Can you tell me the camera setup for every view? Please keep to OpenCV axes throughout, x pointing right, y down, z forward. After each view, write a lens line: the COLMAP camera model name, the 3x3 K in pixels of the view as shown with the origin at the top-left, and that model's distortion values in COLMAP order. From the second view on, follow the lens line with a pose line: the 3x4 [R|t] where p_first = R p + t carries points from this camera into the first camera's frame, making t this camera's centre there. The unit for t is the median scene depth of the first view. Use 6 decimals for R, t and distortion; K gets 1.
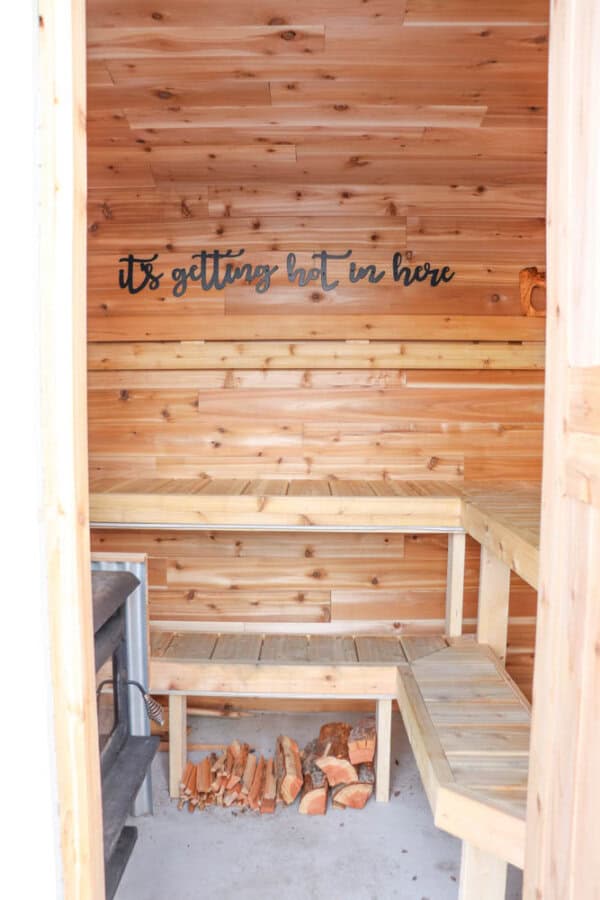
lens RADIAL K [[741.2, 0, 299.6], [0, 741.2, 455.4], [0, 0, 1]] dist [-0.179480, 0.165320]
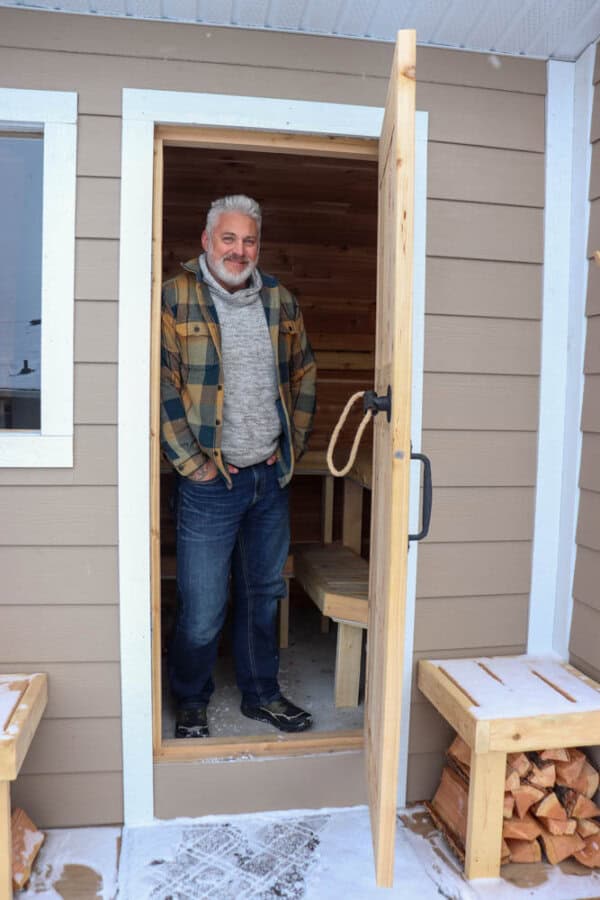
lens RADIAL K [[741.2, 0, 299.6], [0, 741.2, 455.4], [0, 0, 1]] dist [-0.179480, 0.165320]
pose [[0.981729, -0.000729, 0.190285, -0.126894], [0.000279, 0.999997, 0.002391, 0.054010], [-0.190286, -0.002294, 0.981726, -0.465406]]
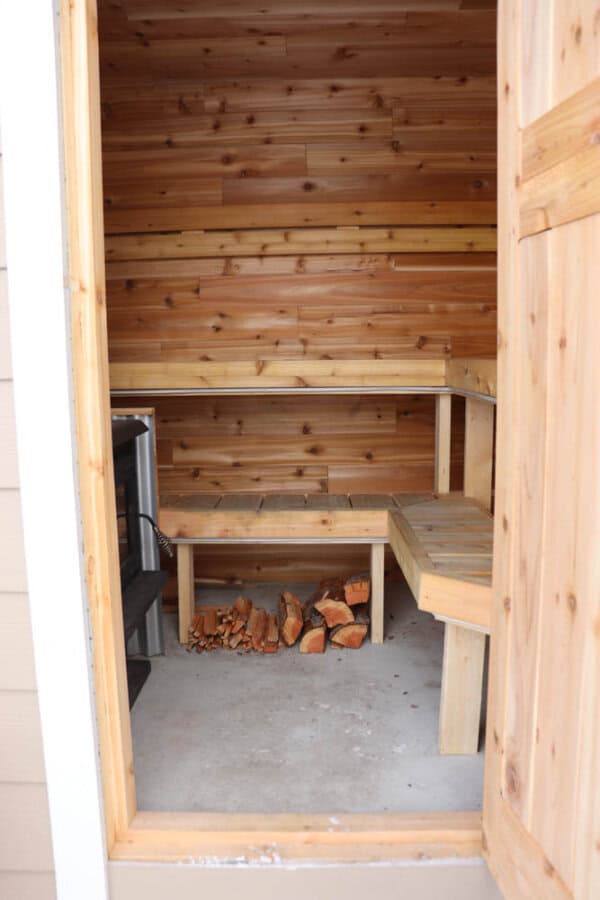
lens RADIAL K [[741.2, 0, 299.6], [0, 741.2, 455.4], [0, 0, 1]] dist [-0.179480, 0.165320]
pose [[0.999808, -0.018950, -0.004941, 0.008031], [0.019196, 0.998250, 0.055929, 0.114893], [0.003873, -0.056013, 0.998423, -0.067394]]
